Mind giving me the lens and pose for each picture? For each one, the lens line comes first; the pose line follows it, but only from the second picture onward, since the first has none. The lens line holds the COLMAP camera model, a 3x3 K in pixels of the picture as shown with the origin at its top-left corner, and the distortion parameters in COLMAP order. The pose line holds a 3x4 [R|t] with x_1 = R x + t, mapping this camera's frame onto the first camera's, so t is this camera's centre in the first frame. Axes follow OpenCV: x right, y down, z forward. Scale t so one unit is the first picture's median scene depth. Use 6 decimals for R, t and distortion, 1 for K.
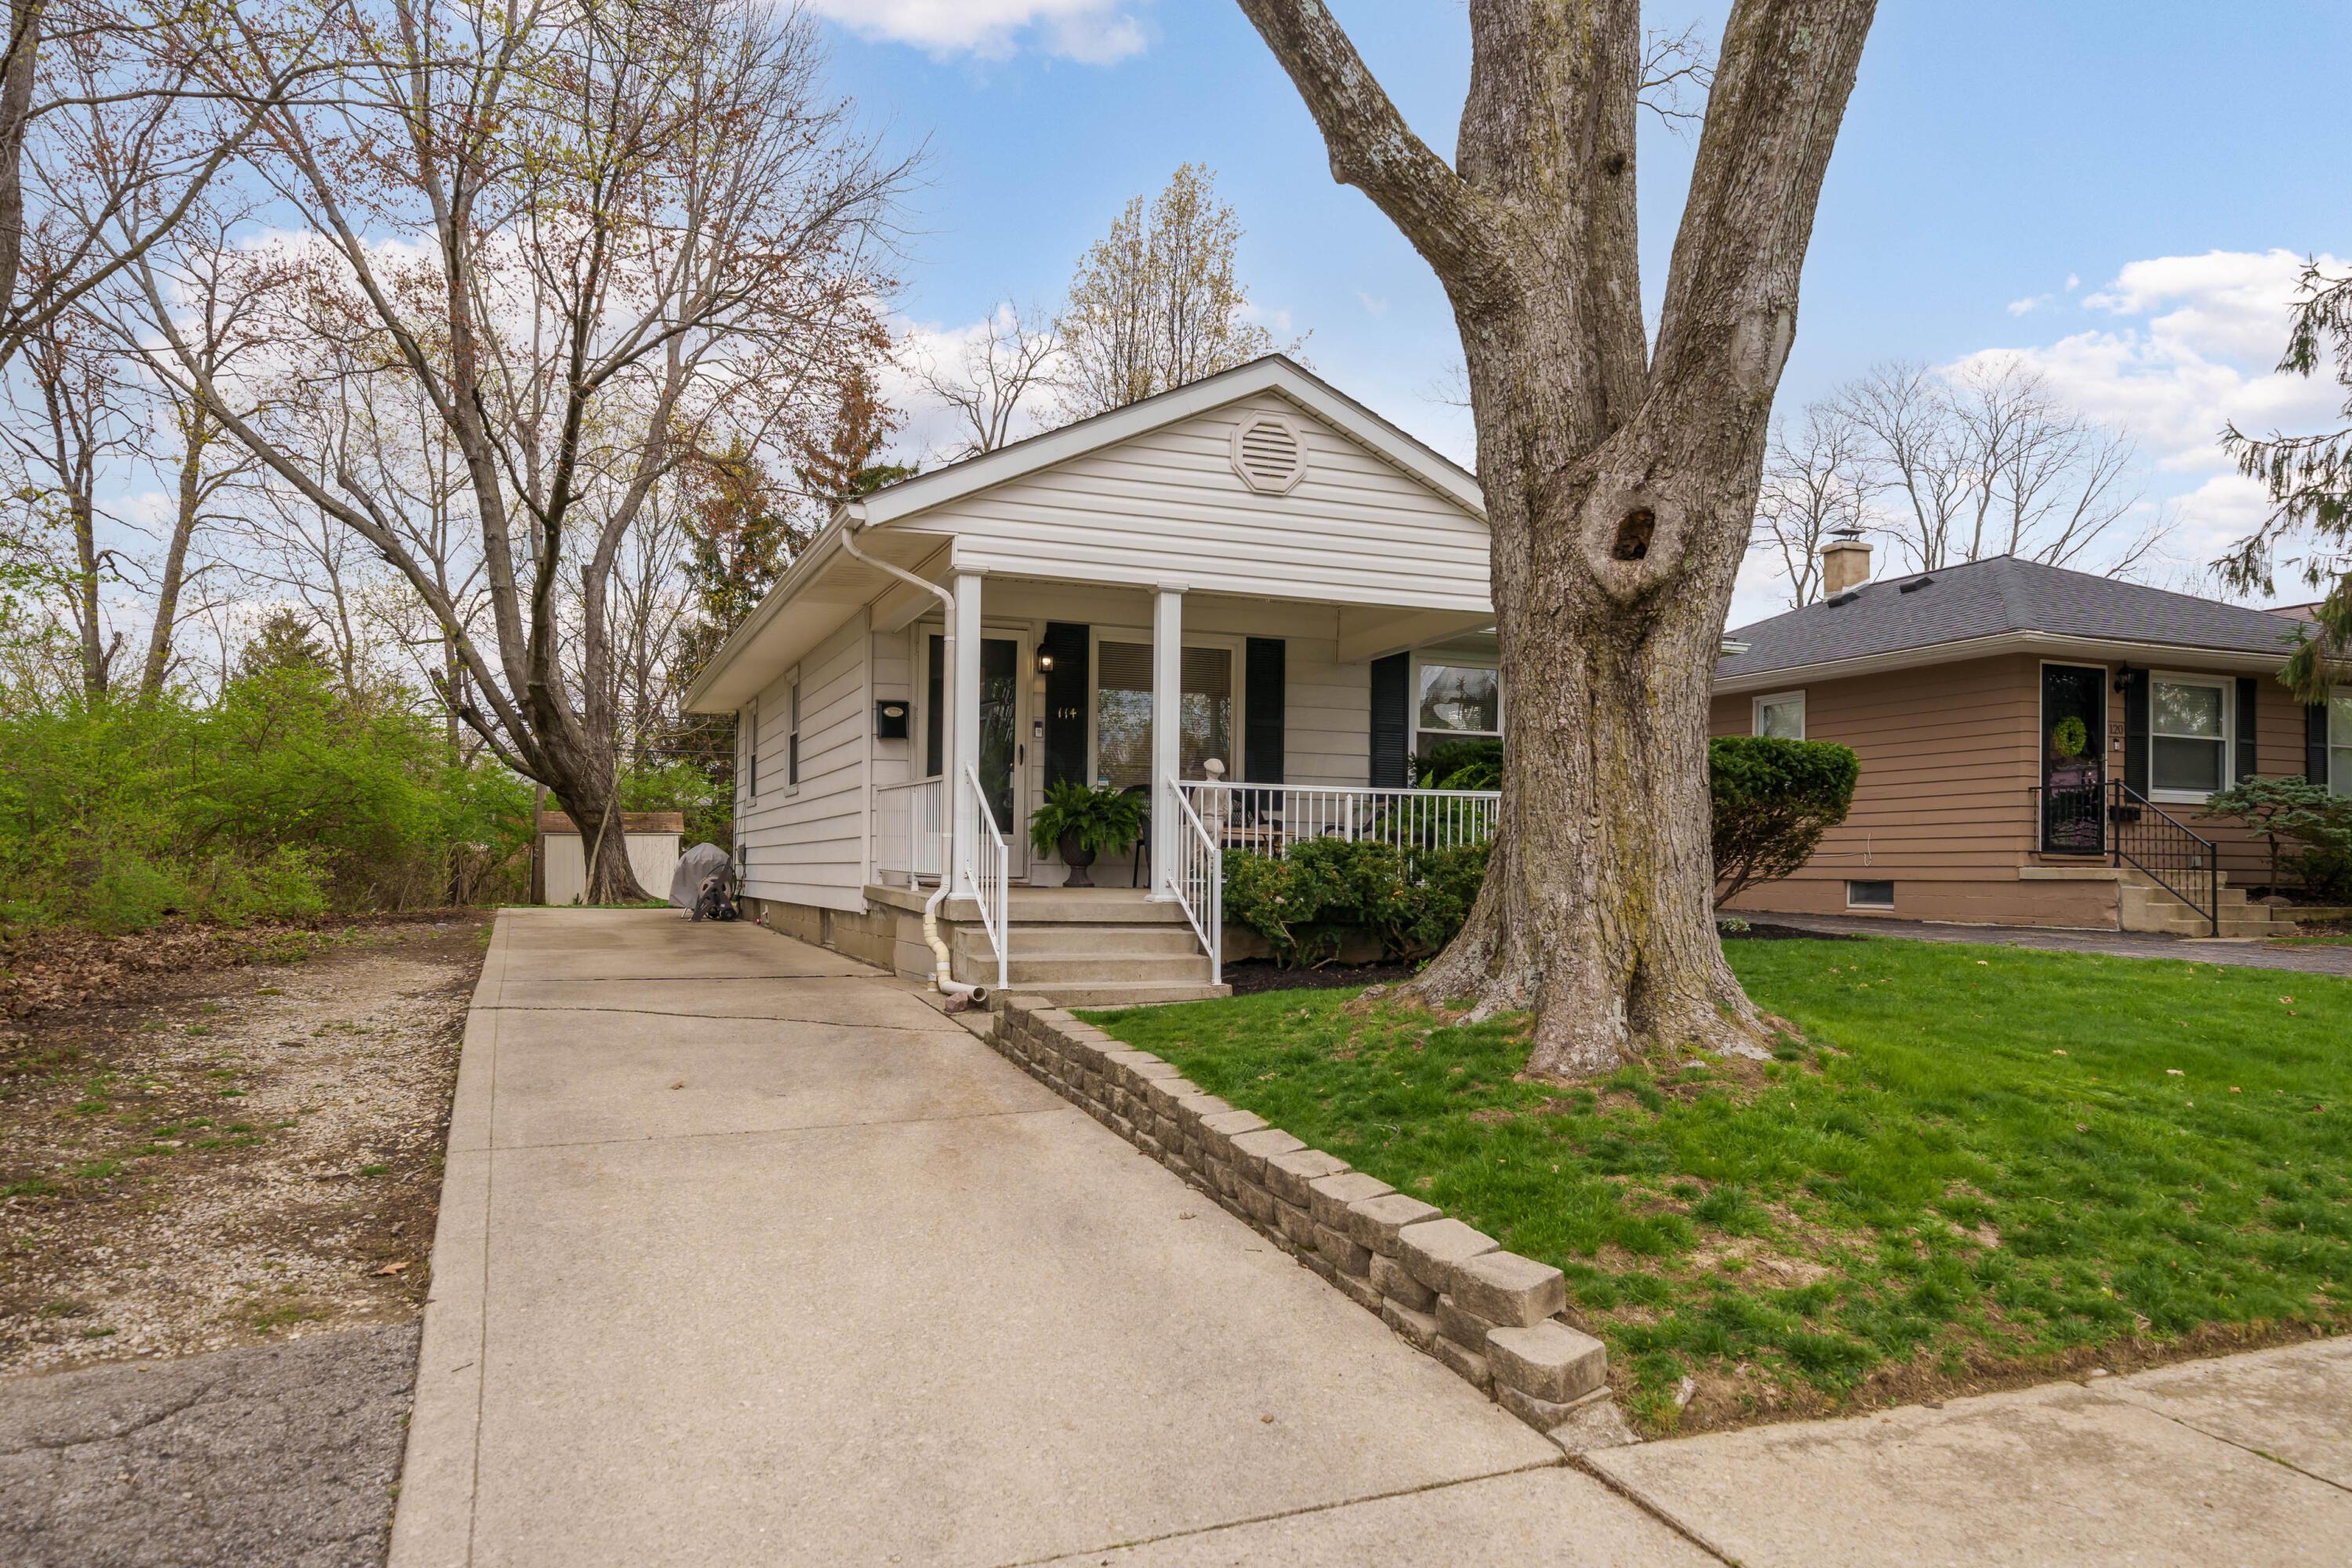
lens RADIAL K [[1719.9, 0, 1176.0], [0, 1719.9, 784.0], [0, 0, 1]] dist [-0.000233, -0.000220]
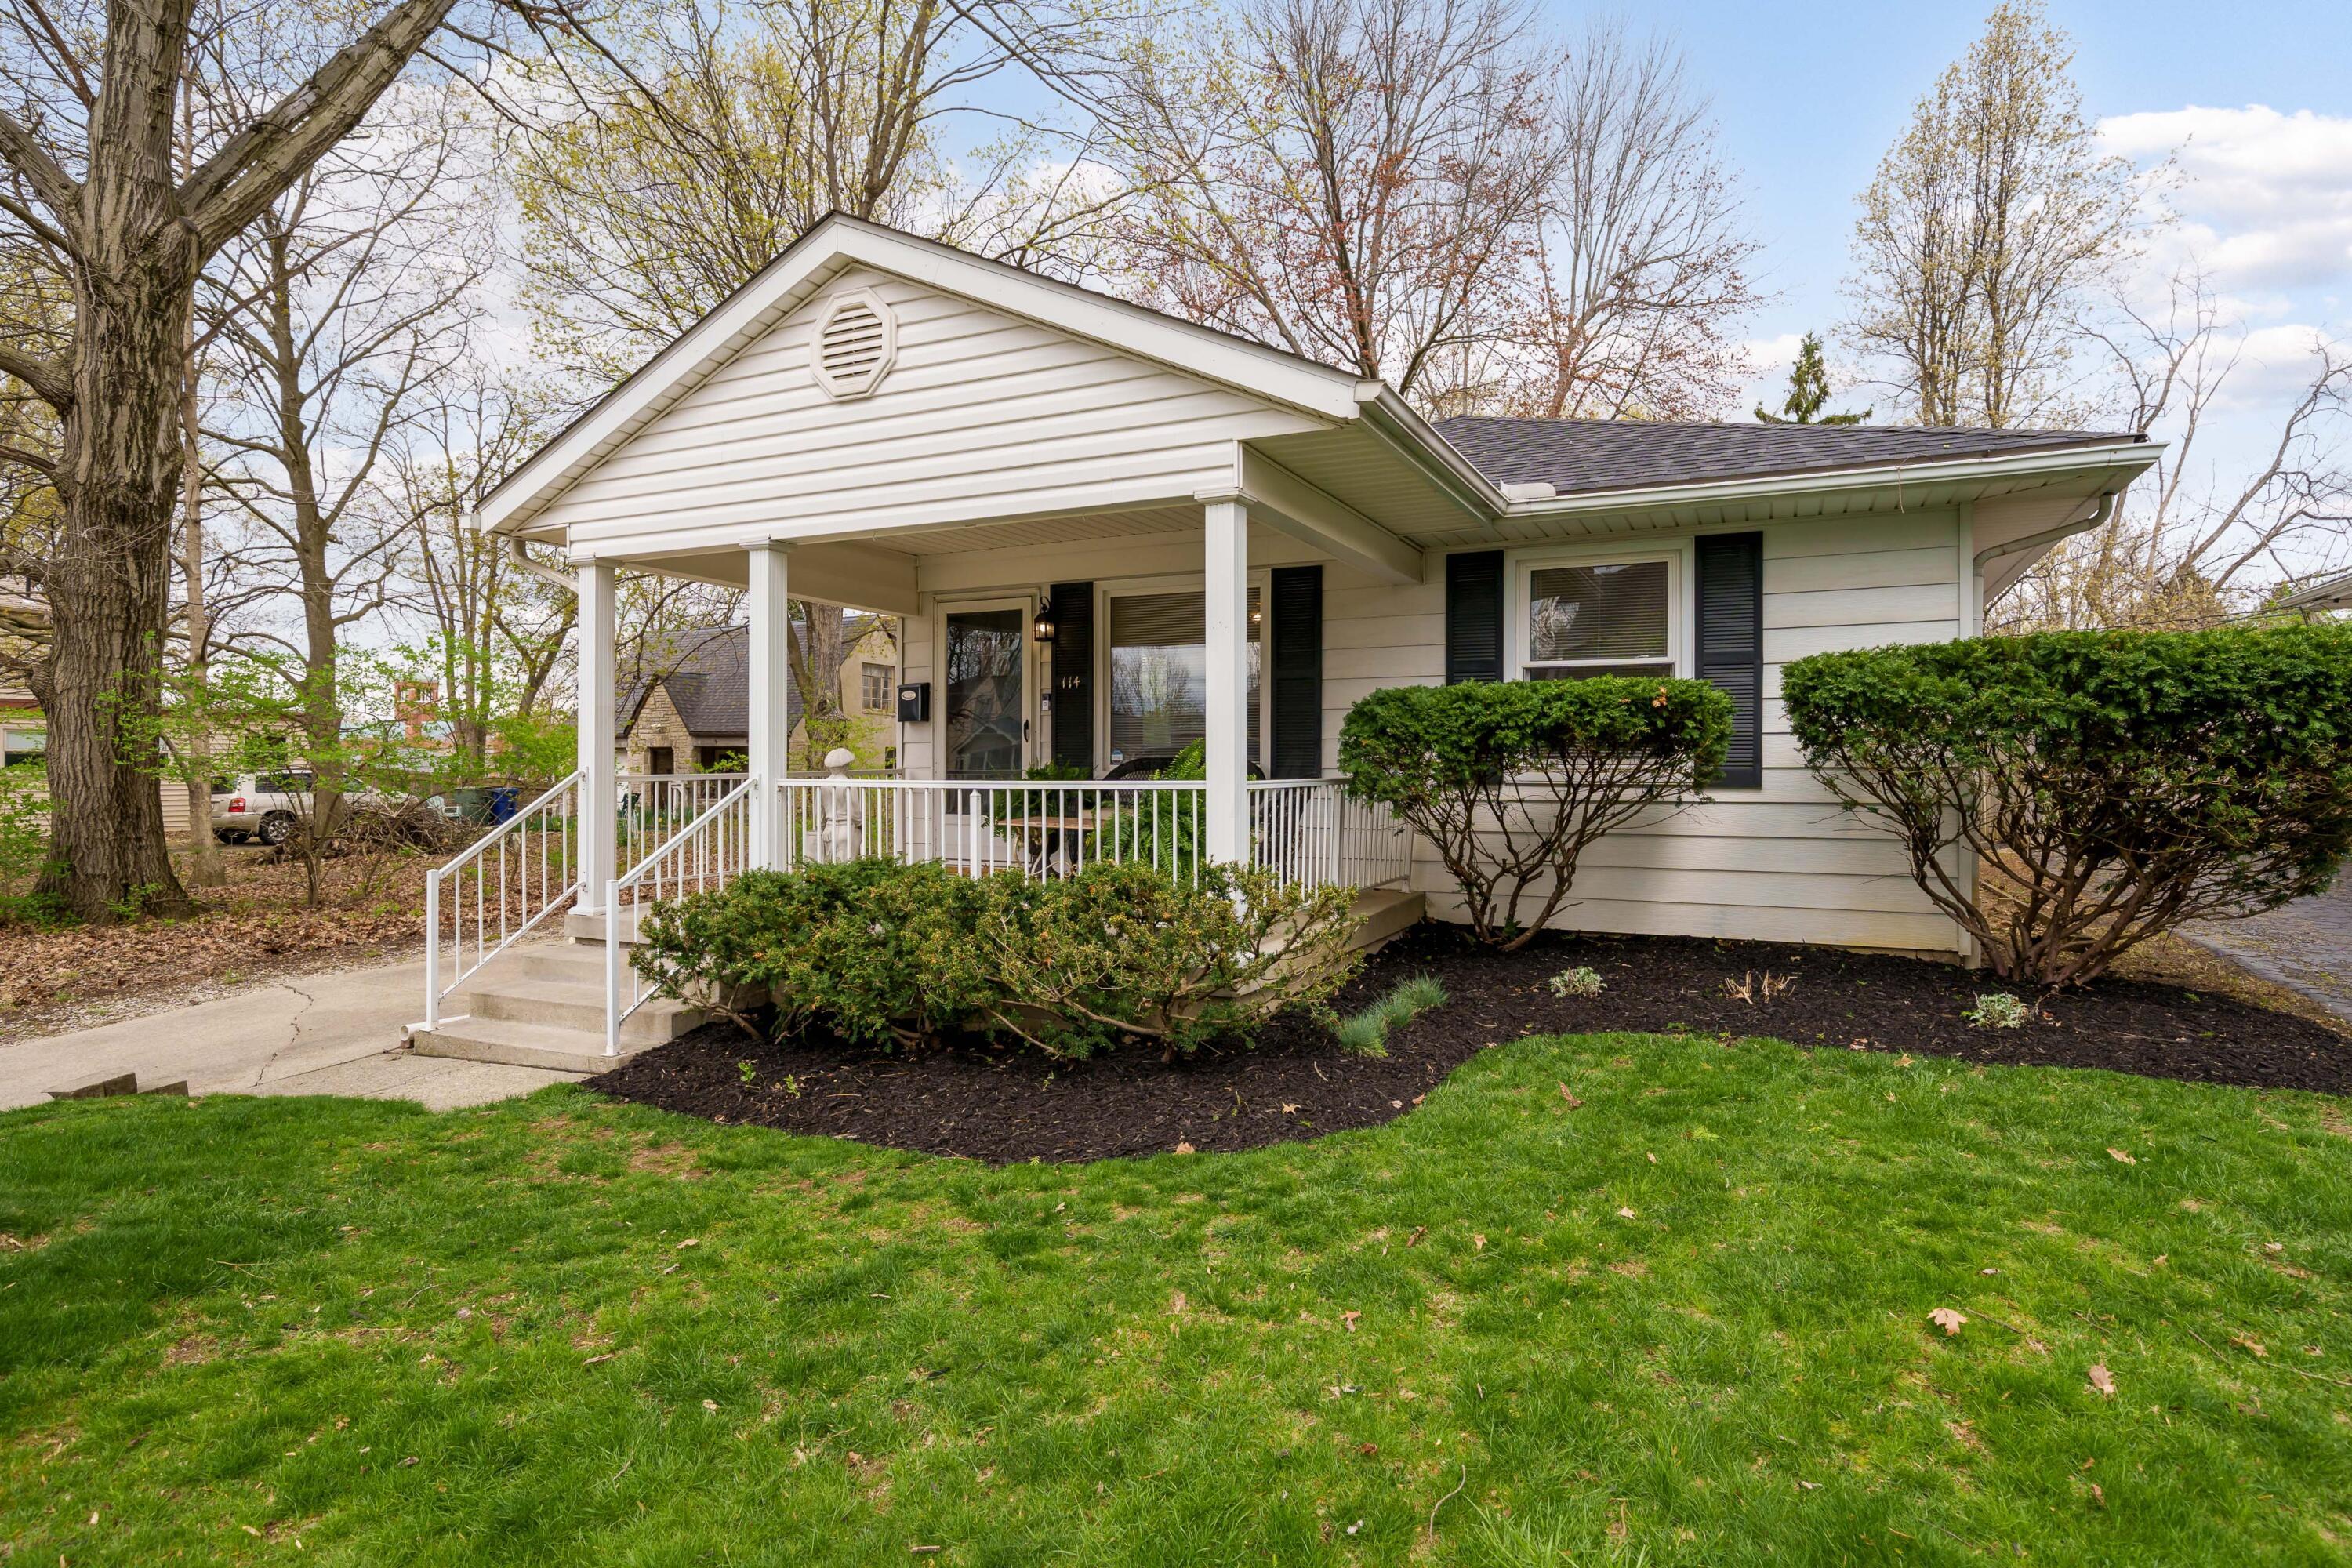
lens RADIAL K [[1240.9, 0, 1145.5], [0, 1240.9, 756.4], [0, 0, 1]] dist [0.001329, 0.000159]
pose [[0.671886, -0.019400, -0.740400, 0.447792], [0.045037, 0.998877, 0.014697, -0.009860], [0.739284, -0.043220, 0.672005, 0.587134]]
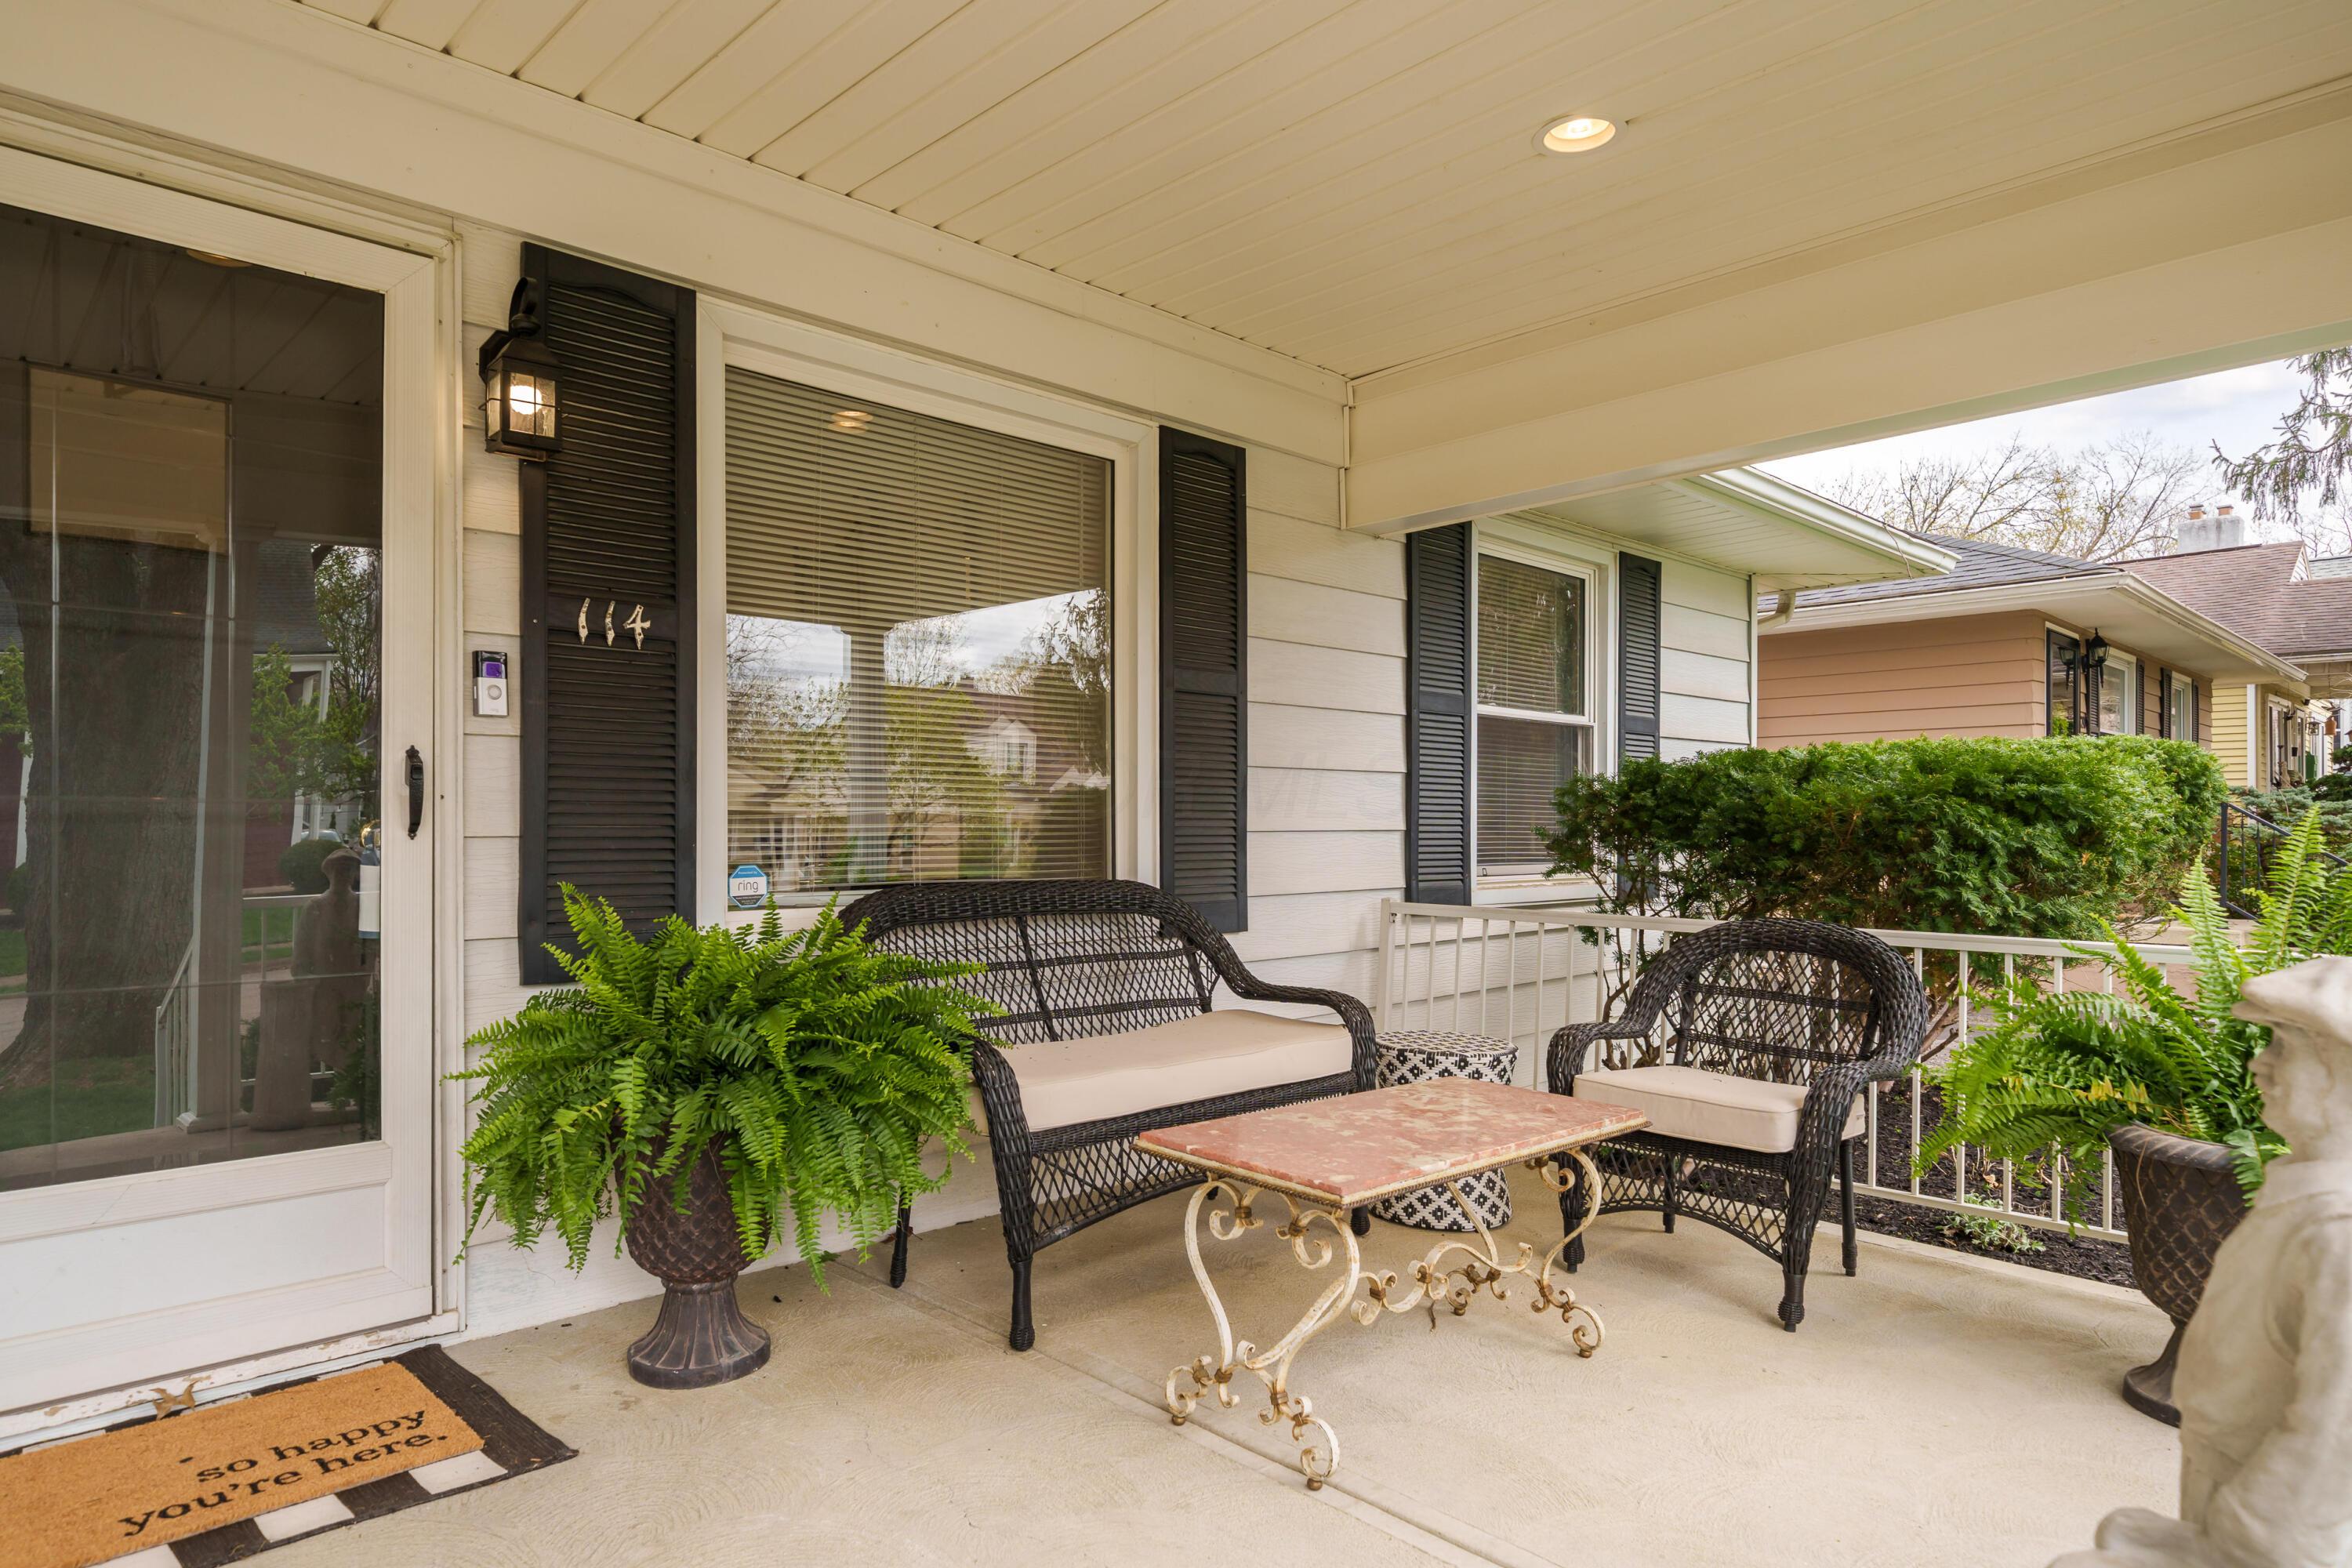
lens RADIAL K [[1405.4, 0, 1168.8], [0, 1405.4, 812.6], [0, 0, 1]] dist [0.001394, 0.000412]
pose [[0.915870, -0.010353, 0.401342, -0.071947], [-0.009792, 0.998794, 0.048110, -0.024166], [-0.401357, -0.047992, 0.914664, 0.777100]]
